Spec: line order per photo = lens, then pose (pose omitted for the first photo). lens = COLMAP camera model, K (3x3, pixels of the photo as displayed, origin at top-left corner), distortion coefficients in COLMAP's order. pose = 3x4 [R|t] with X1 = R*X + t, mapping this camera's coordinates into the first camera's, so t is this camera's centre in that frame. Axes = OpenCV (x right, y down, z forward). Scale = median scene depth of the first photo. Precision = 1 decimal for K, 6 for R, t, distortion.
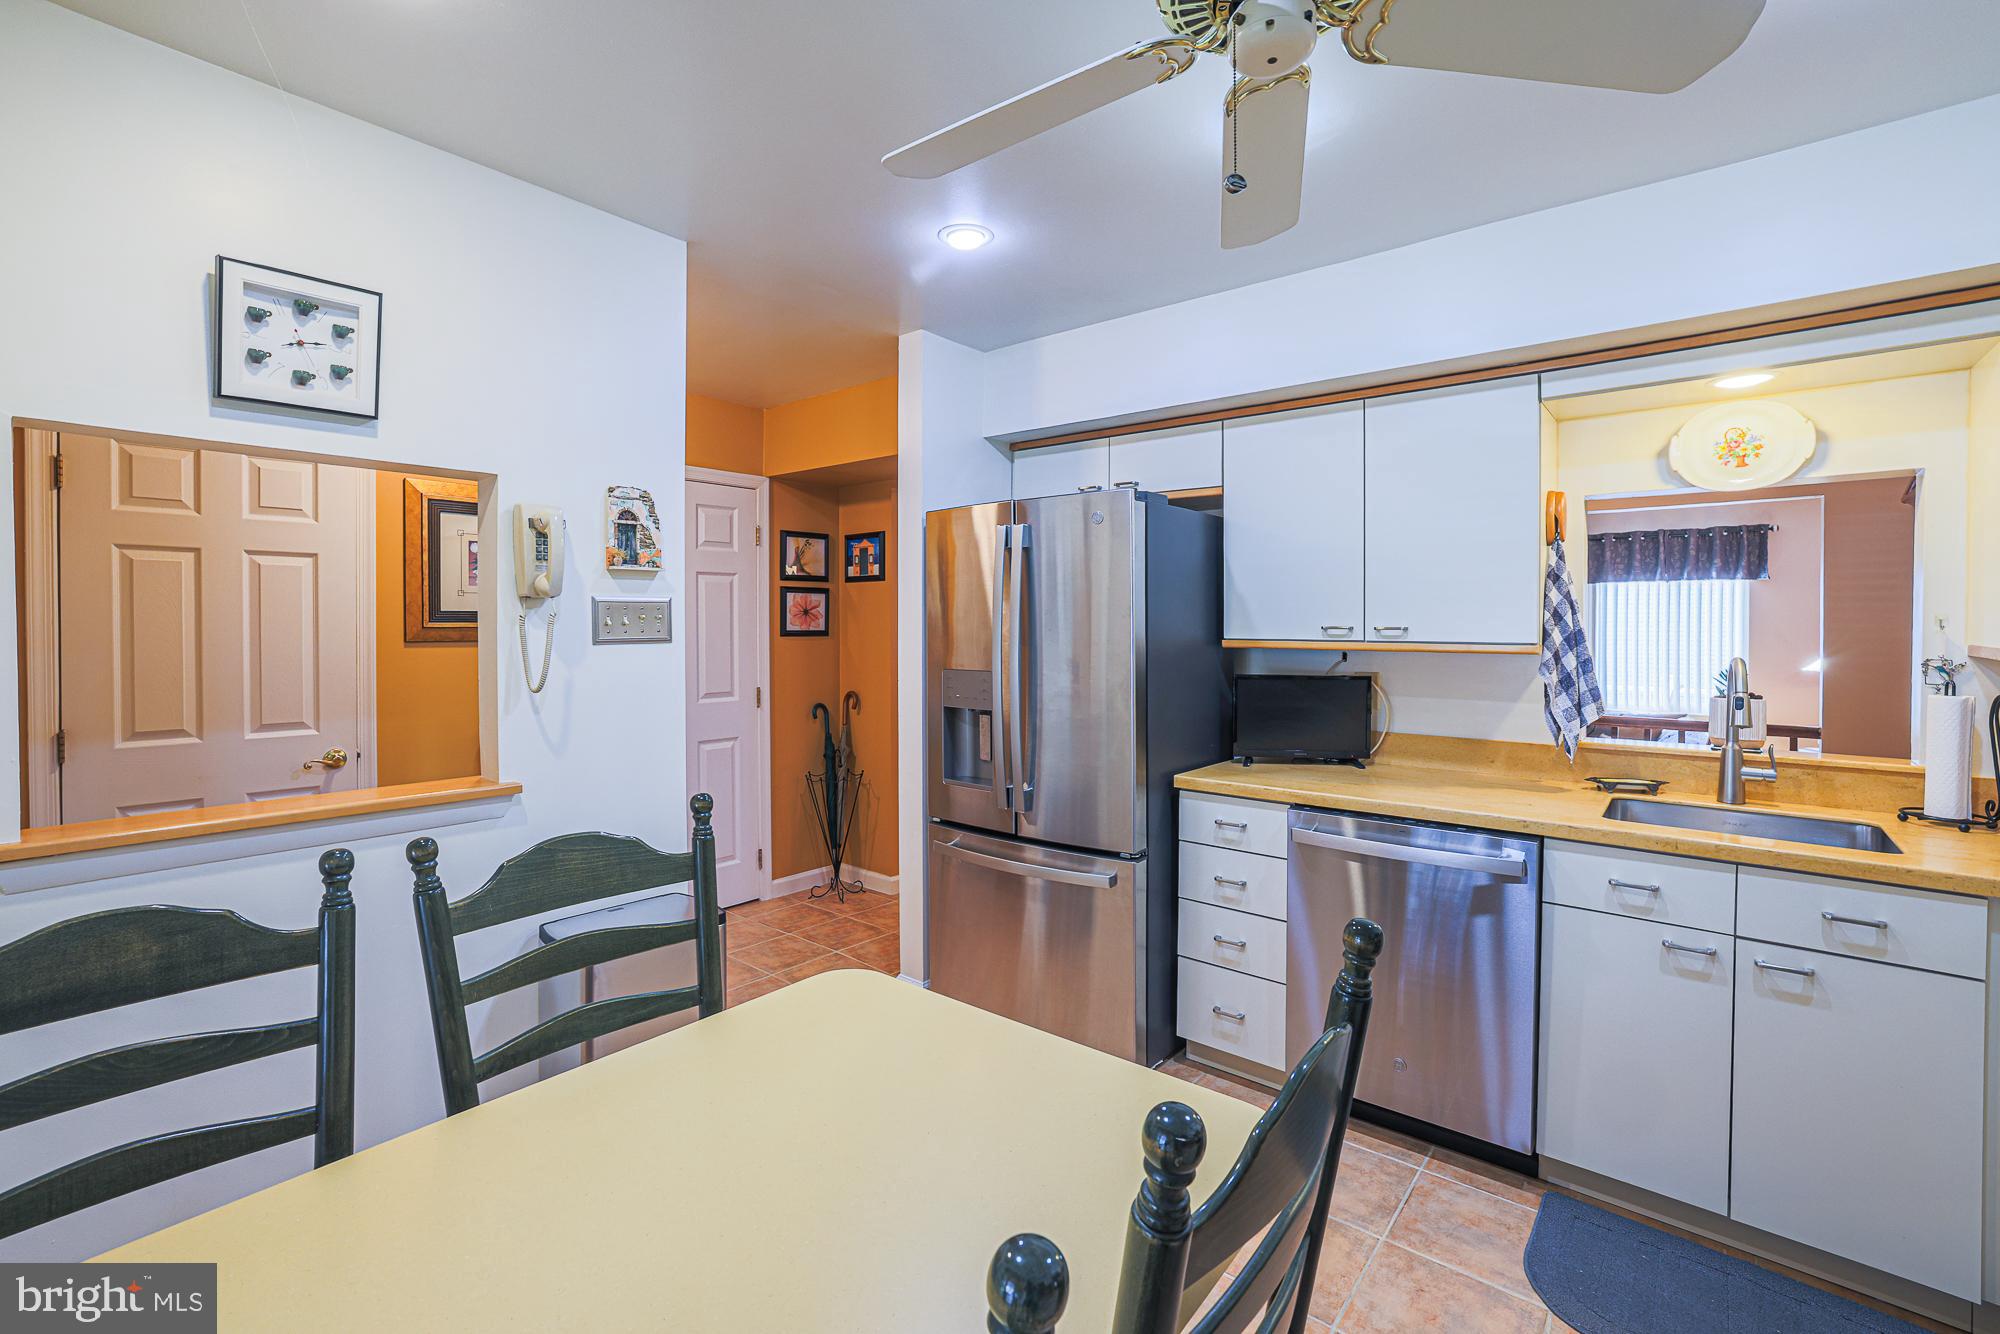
lens RADIAL K [[871.1, 0, 986.4], [0, 871.1, 631.3], [0, 0, 1]] dist [-0.042012, 0.014662]
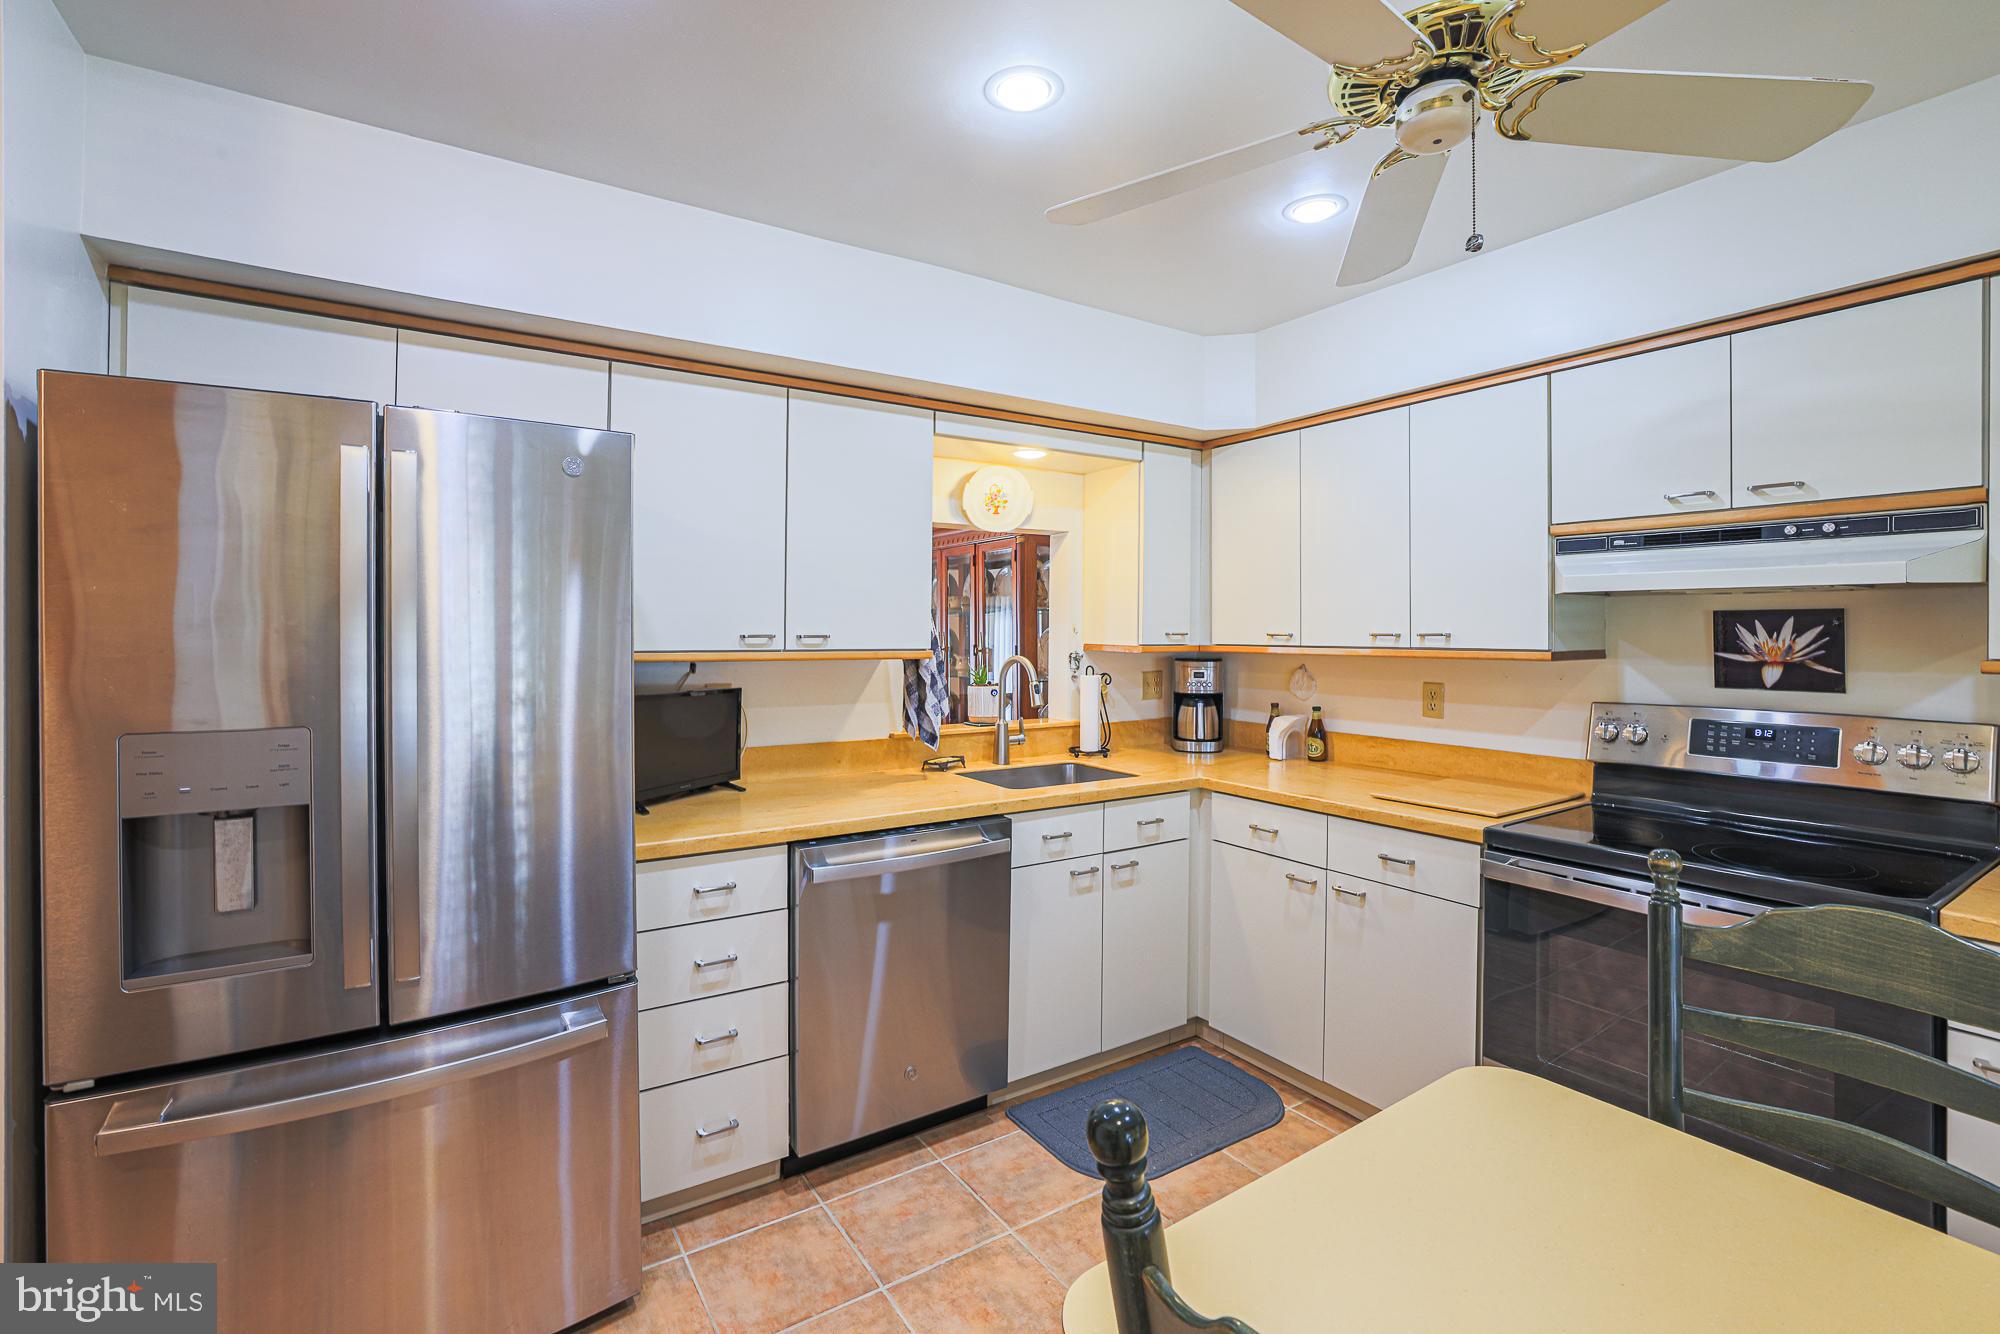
lens RADIAL K [[871.1, 0, 990.9], [0, 871.1, 631.0], [0, 0, 1]] dist [-0.042012, 0.014662]
pose [[0.293328, -0.004274, 0.956002, -0.441754], [0.006360, 0.999977, 0.002519, -0.011531], [-0.955991, 0.005342, 0.293348, 0.601700]]
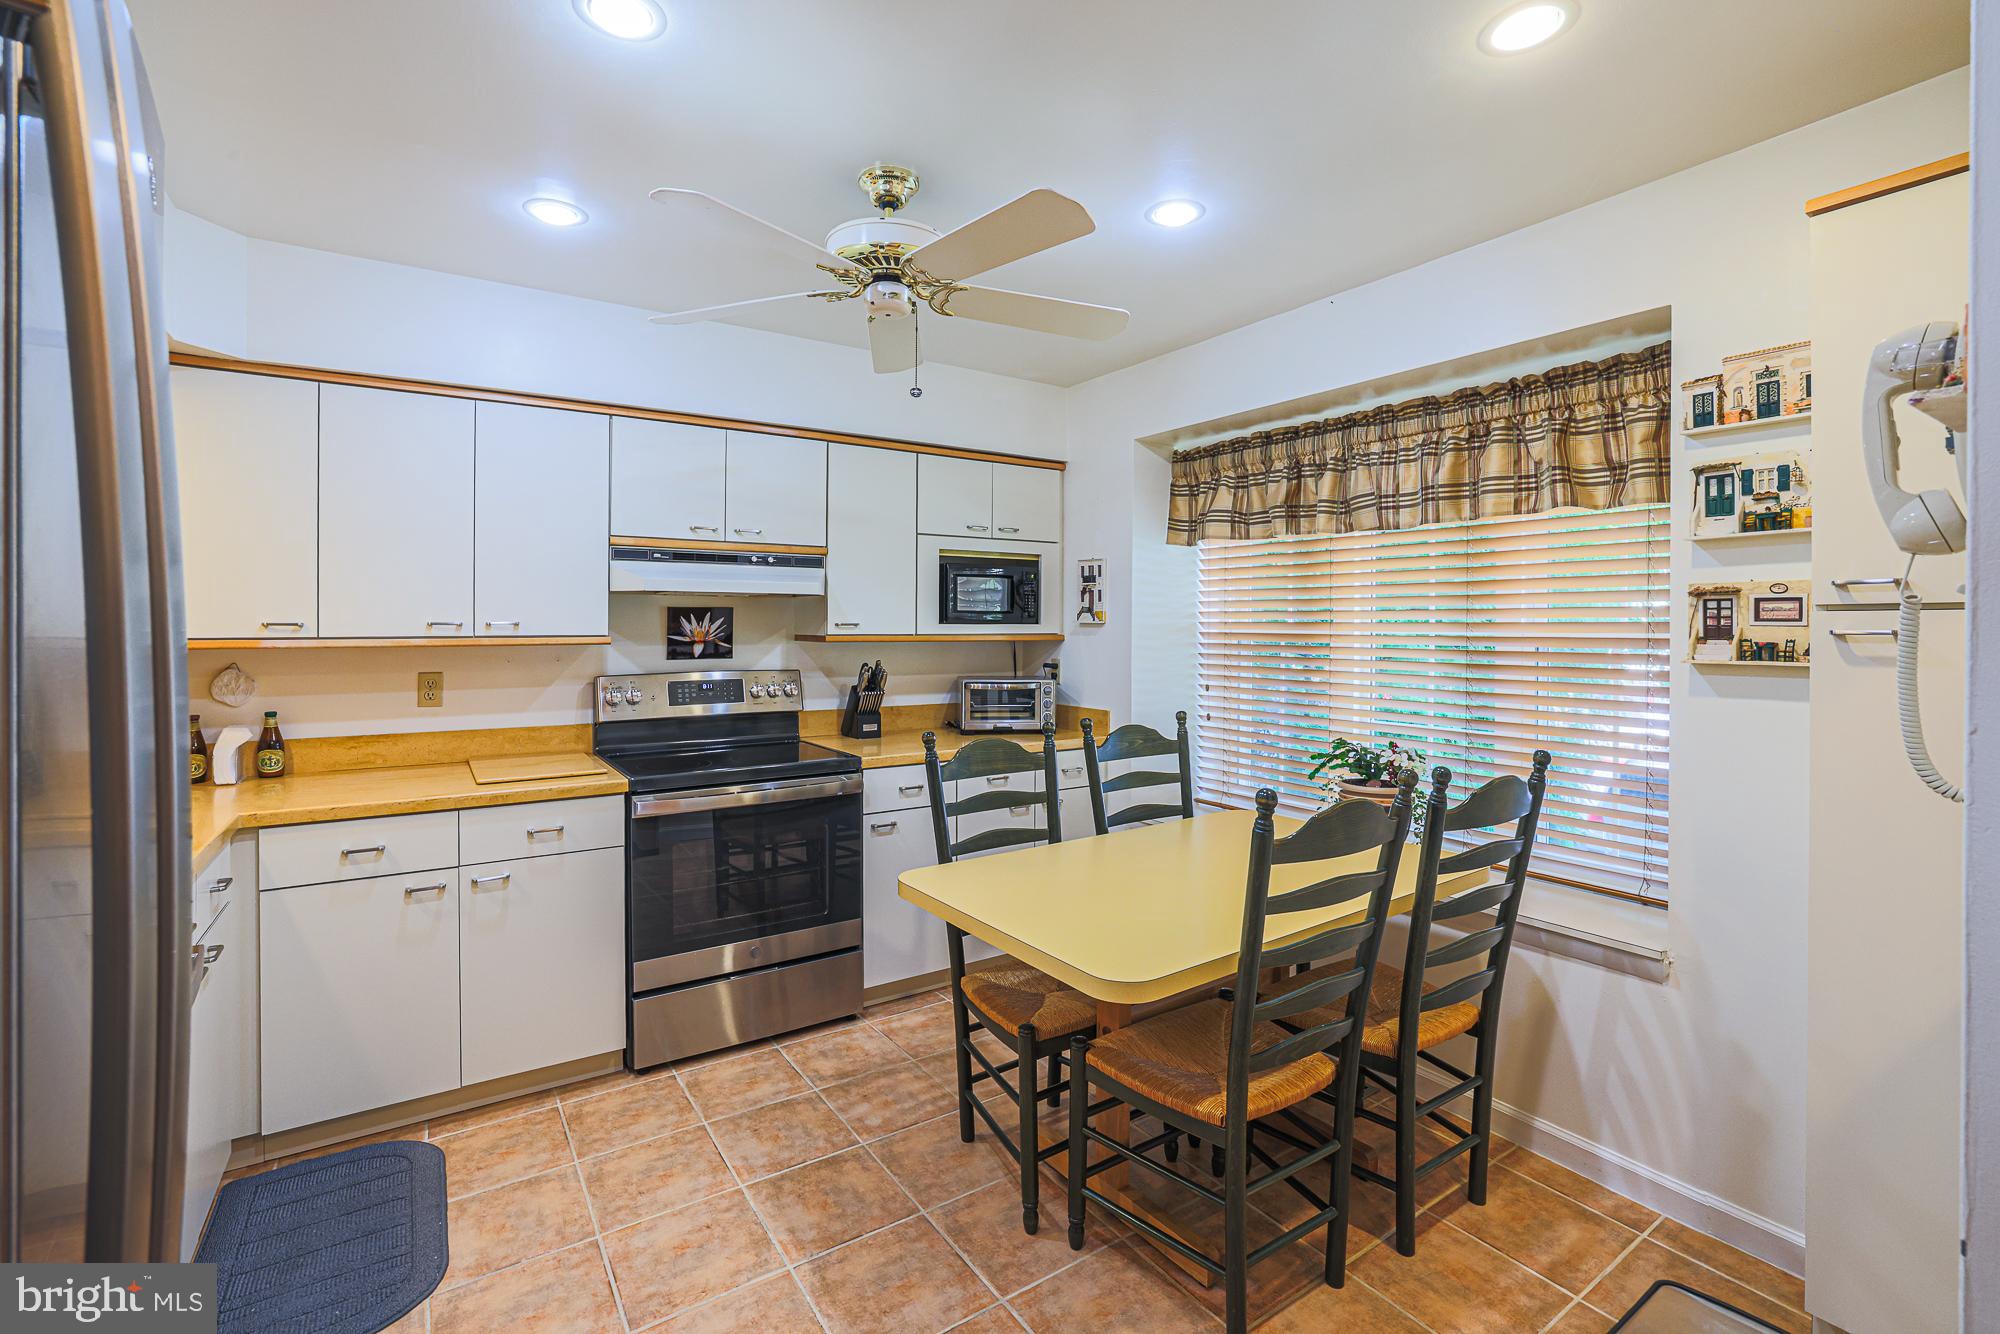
lens RADIAL K [[871.1, 0, 979.4], [0, 871.1, 632.3], [0, 0, 1]] dist [-0.042012, 0.014662]
pose [[-0.955451, -0.006779, 0.295071, -0.184981], [-0.001817, 0.999852, 0.017087, -0.009912], [-0.295143, 0.015790, -0.955323, 1.330364]]
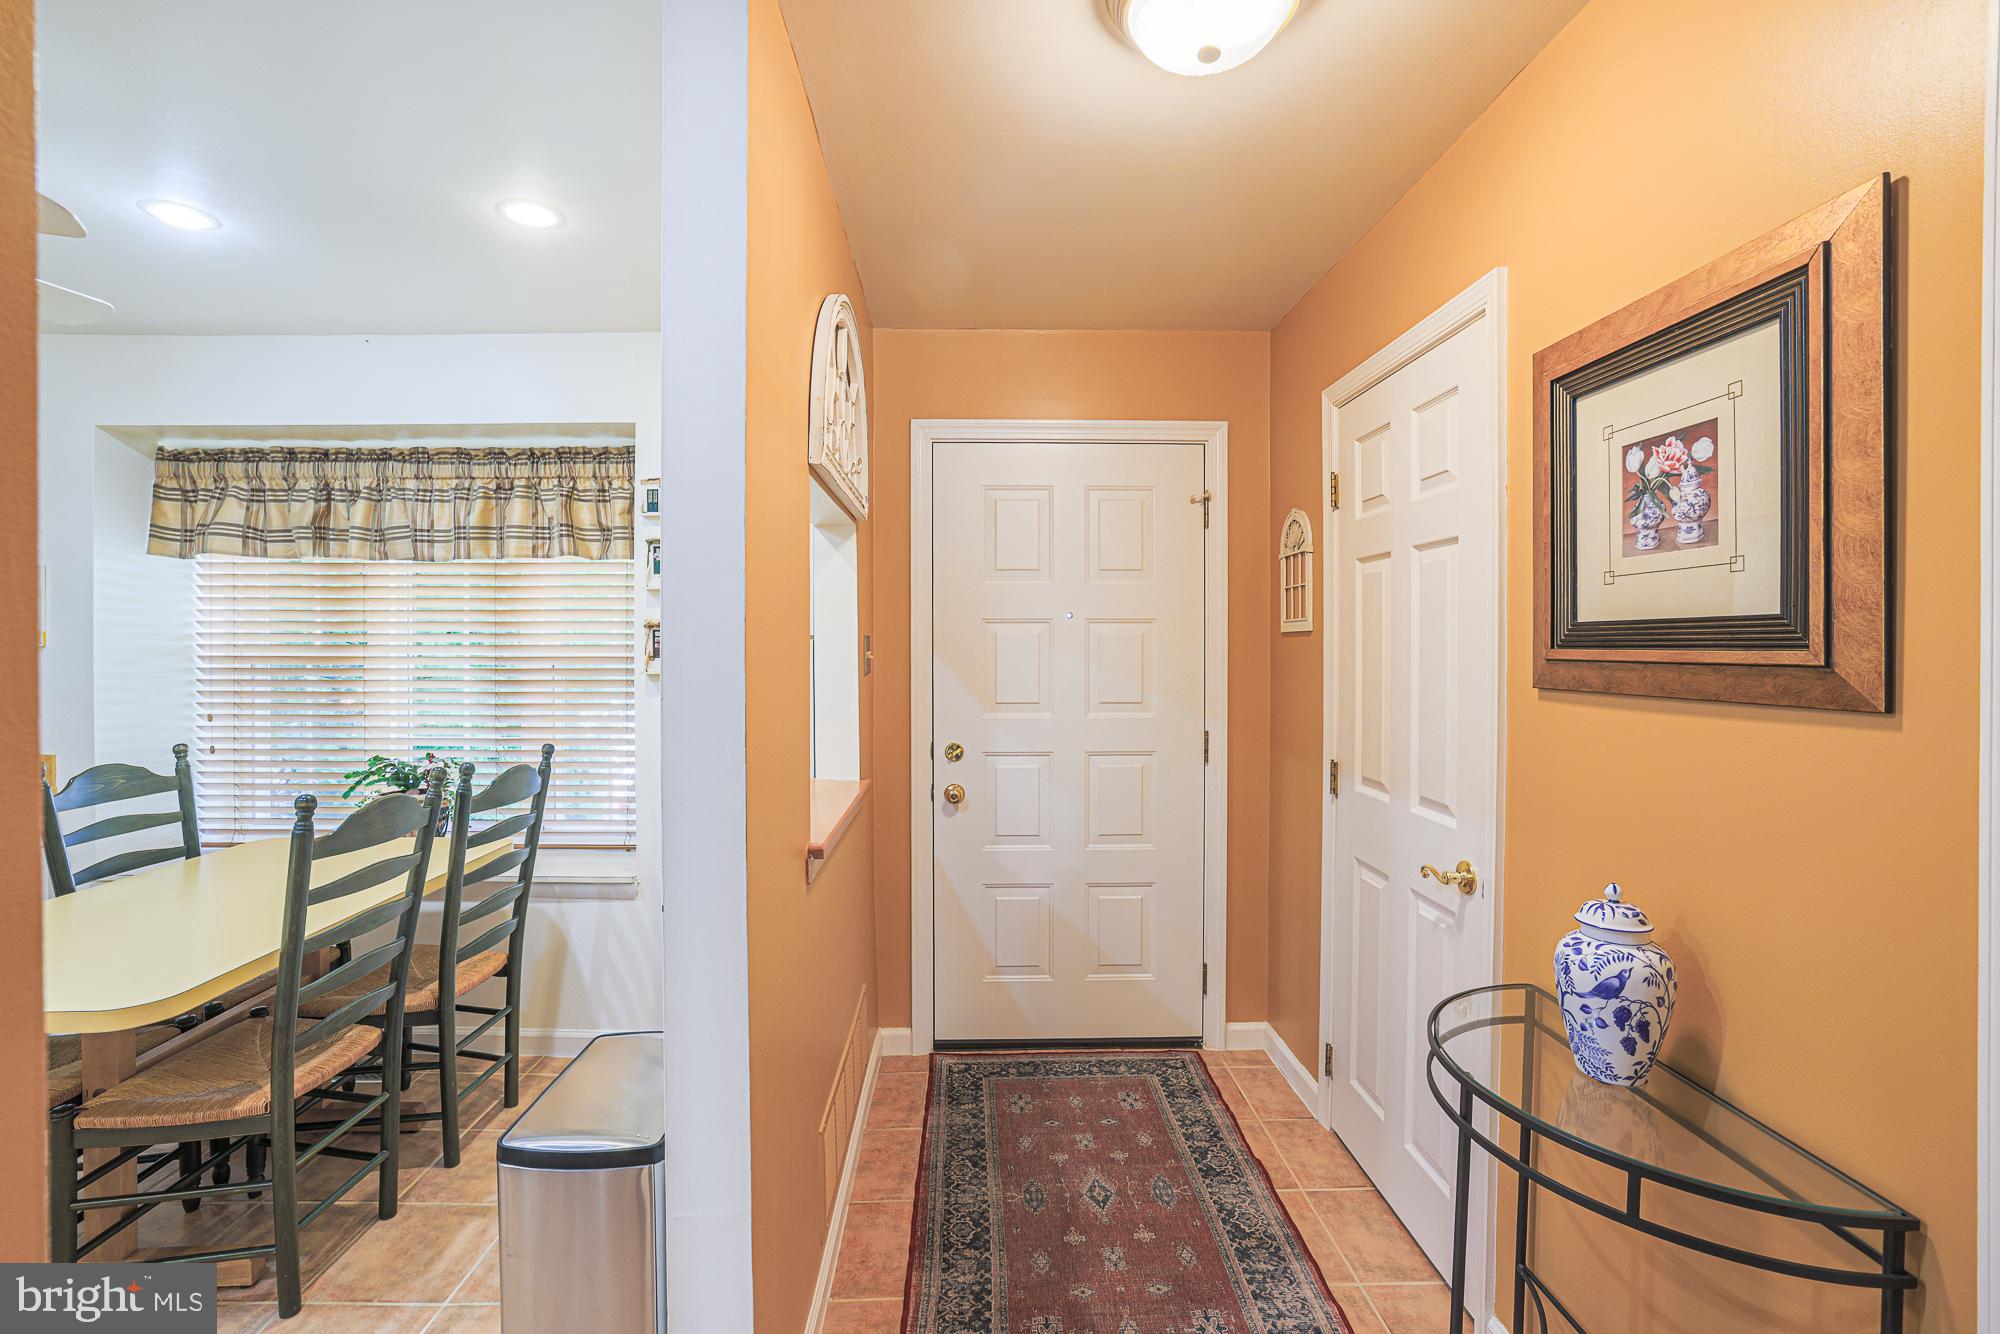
lens RADIAL K [[871.1, 0, 987.6], [0, 871.1, 649.3], [0, 0, 1]] dist [-0.042012, 0.014662]
pose [[-0.753458, 0.001634, -0.657494, -0.160763], [-0.006789, 0.999924, 0.010265, -0.017348], [0.657461, 0.012198, -0.753390, 1.575170]]
